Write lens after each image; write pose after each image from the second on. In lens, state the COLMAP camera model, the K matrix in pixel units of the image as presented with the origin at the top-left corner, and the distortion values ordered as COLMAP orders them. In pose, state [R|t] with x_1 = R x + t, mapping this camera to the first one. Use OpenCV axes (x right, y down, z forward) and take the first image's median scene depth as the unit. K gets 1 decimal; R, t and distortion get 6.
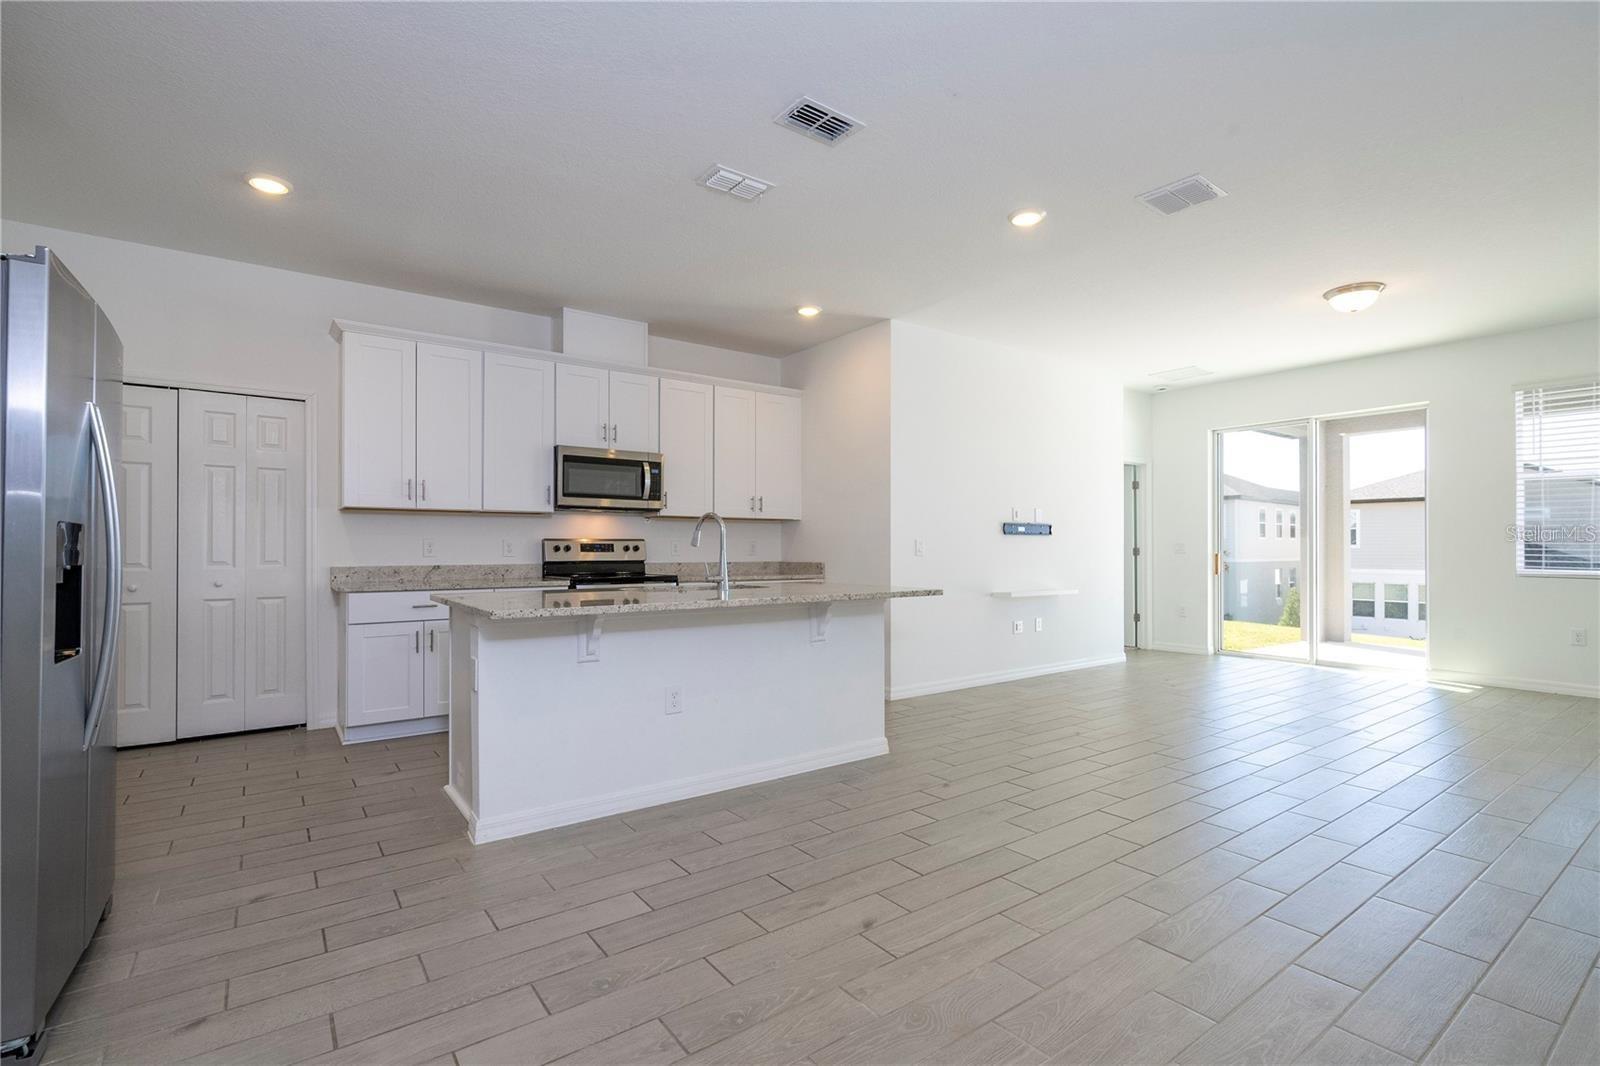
lens RADIAL K [[713.4, 0, 829.8], [0, 713.4, 544.9], [0, 0, 1]] dist [0.001354, 0.000399]
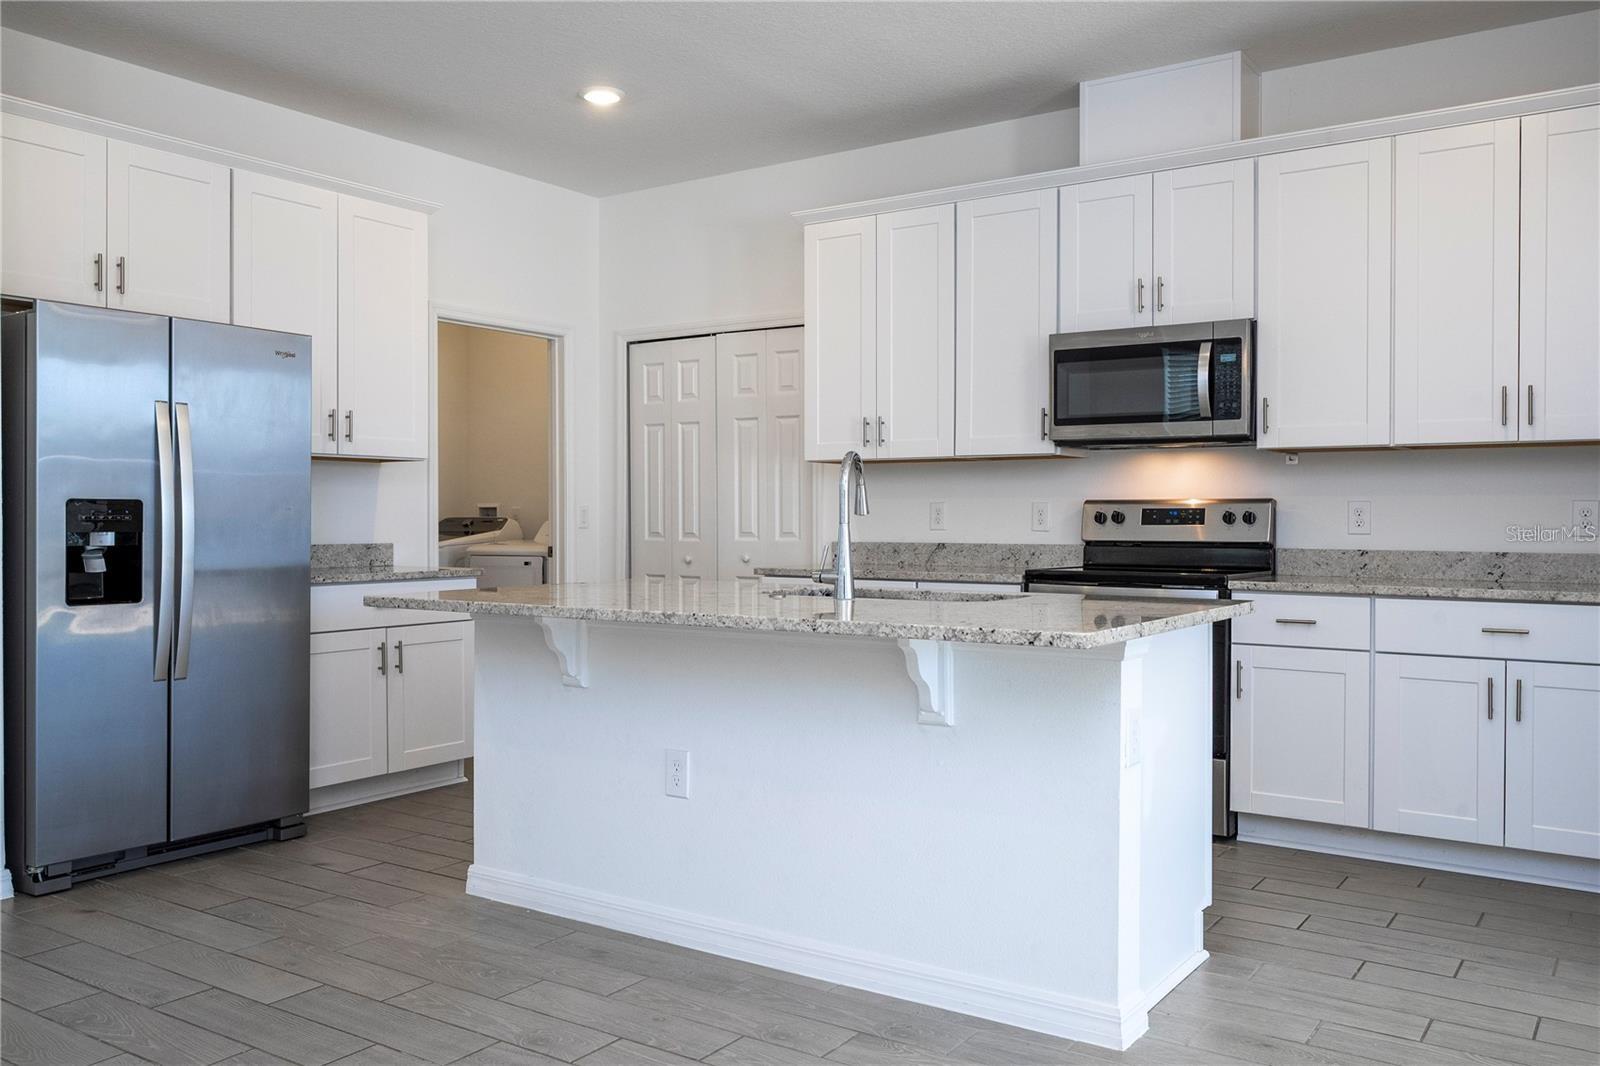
lens RADIAL K [[1317.2, 0, 810.1], [0, 1317.2, 525.3], [0, 0, 1]] dist [0.004040, 0.004682]
pose [[0.335631, 0.008287, -0.941957, 0.526929], [0.004251, 0.999938, 0.010312, -0.000556], [0.941984, -0.007466, 0.335575, 0.456985]]
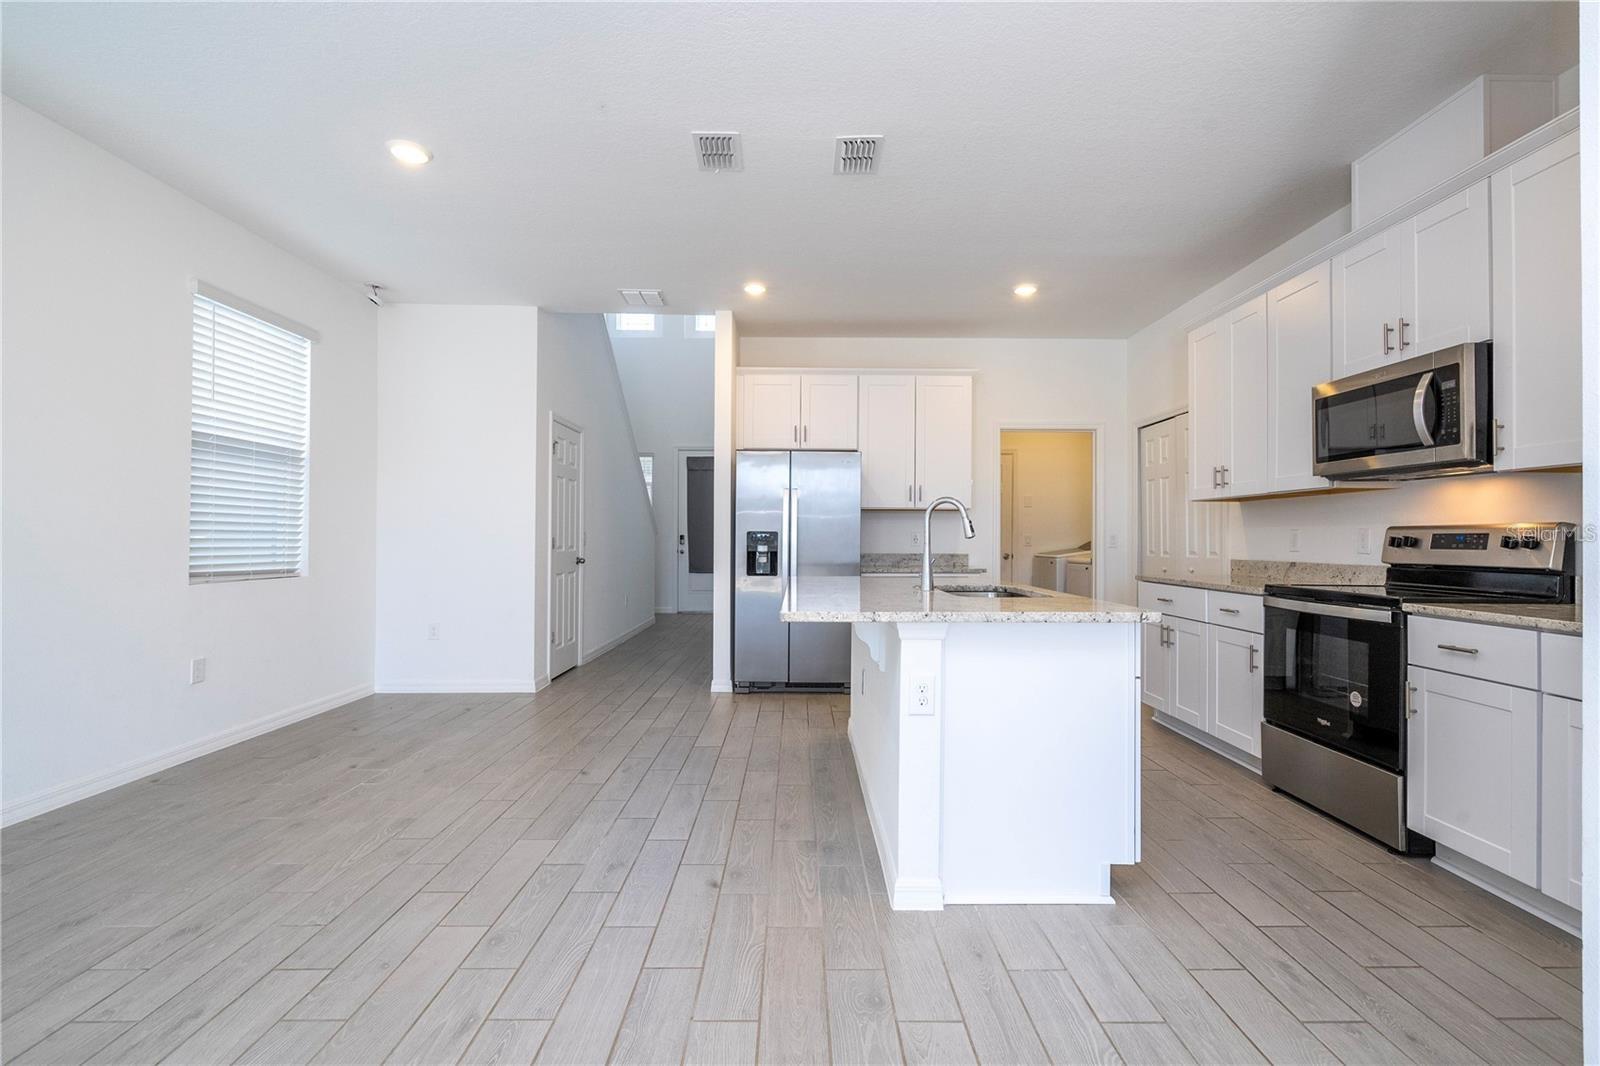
lens RADIAL K [[726.6, 0, 800.0], [0, 726.6, 533.0], [0, 0, 1]] dist [-0.004027, 0.000338]
pose [[-0.588761, -0.007975, -0.808268, 0.439618], [0.000688, 0.999946, -0.010367, 0.003339], [0.808307, -0.006659, -0.588723, 0.984213]]
